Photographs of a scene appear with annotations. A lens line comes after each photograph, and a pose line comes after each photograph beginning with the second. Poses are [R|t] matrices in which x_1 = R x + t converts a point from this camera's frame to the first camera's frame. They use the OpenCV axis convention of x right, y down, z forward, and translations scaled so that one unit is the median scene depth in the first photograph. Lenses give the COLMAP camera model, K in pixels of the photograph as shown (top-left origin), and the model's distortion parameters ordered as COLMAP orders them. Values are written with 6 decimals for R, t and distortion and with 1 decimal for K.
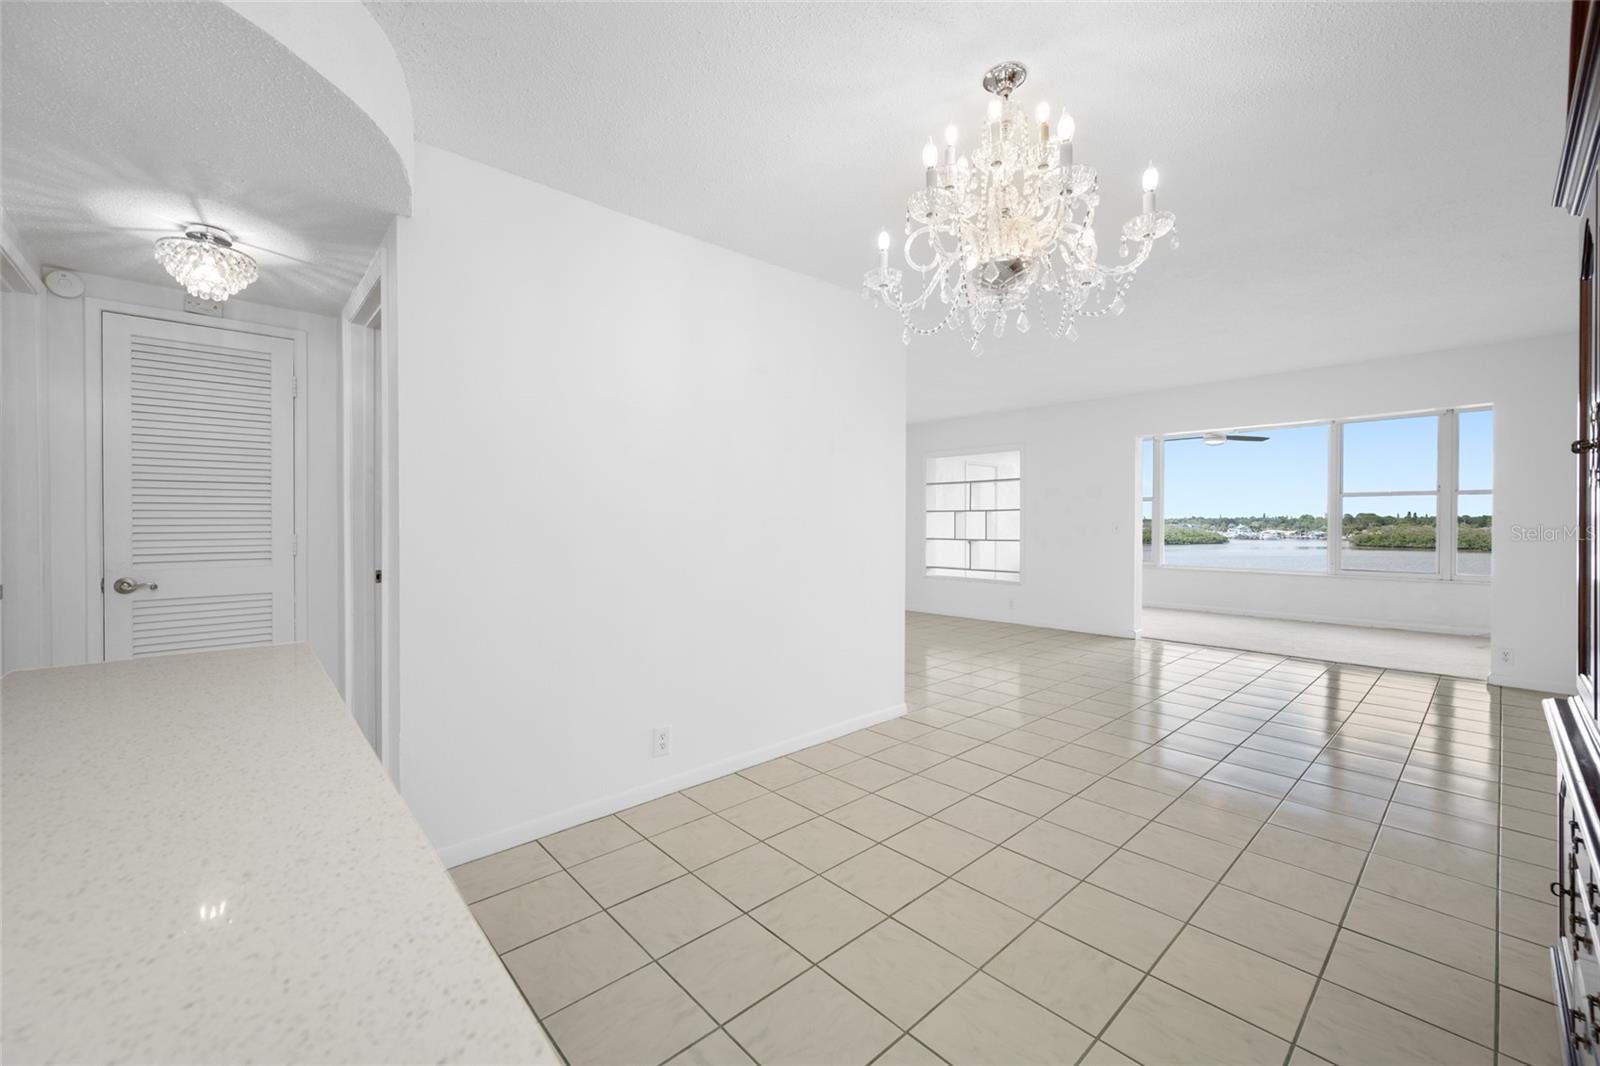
lens RADIAL K [[639.2, 0, 803.6], [0, 639.2, 528.7], [0, 0, 1]] dist [0.000903, 0.000060]
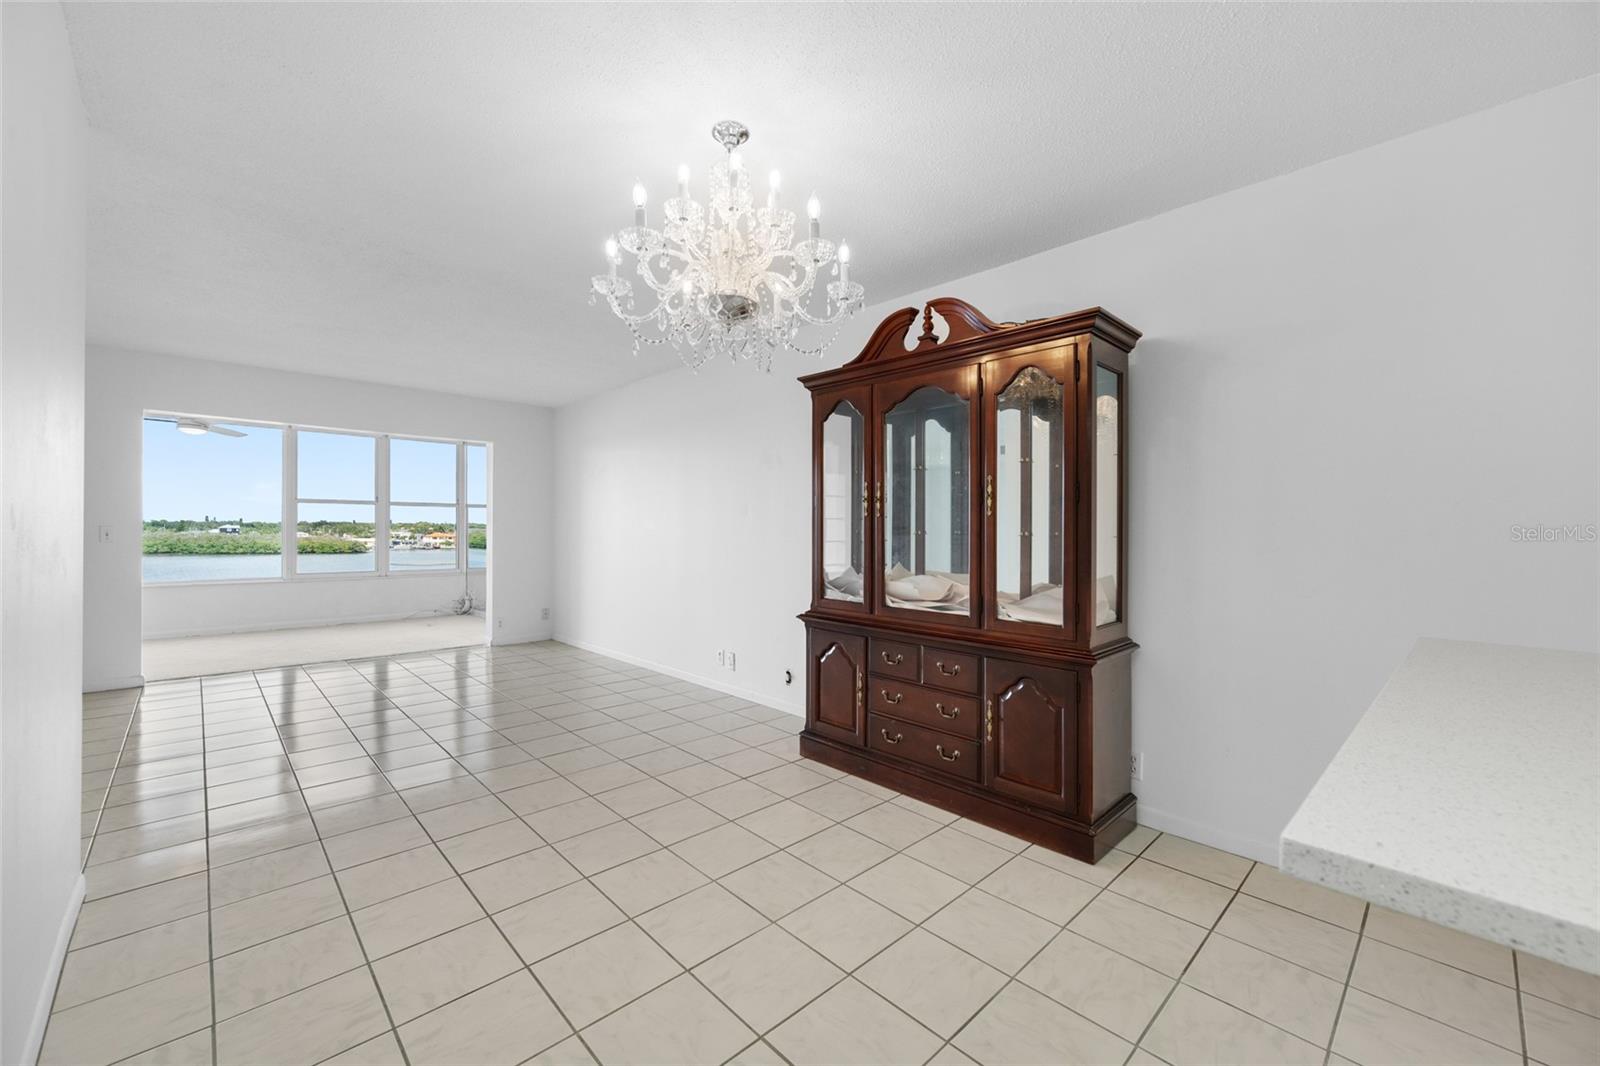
lens RADIAL K [[639.2, 0, 803.6], [0, 639.2, 528.7], [0, 0, 1]] dist [0.000903, 0.000060]
pose [[-0.020118, 0.002422, 0.999795, -0.219309], [0.004275, 0.999988, -0.002337, -0.002743], [-0.999788, 0.004228, -0.020128, 0.243821]]
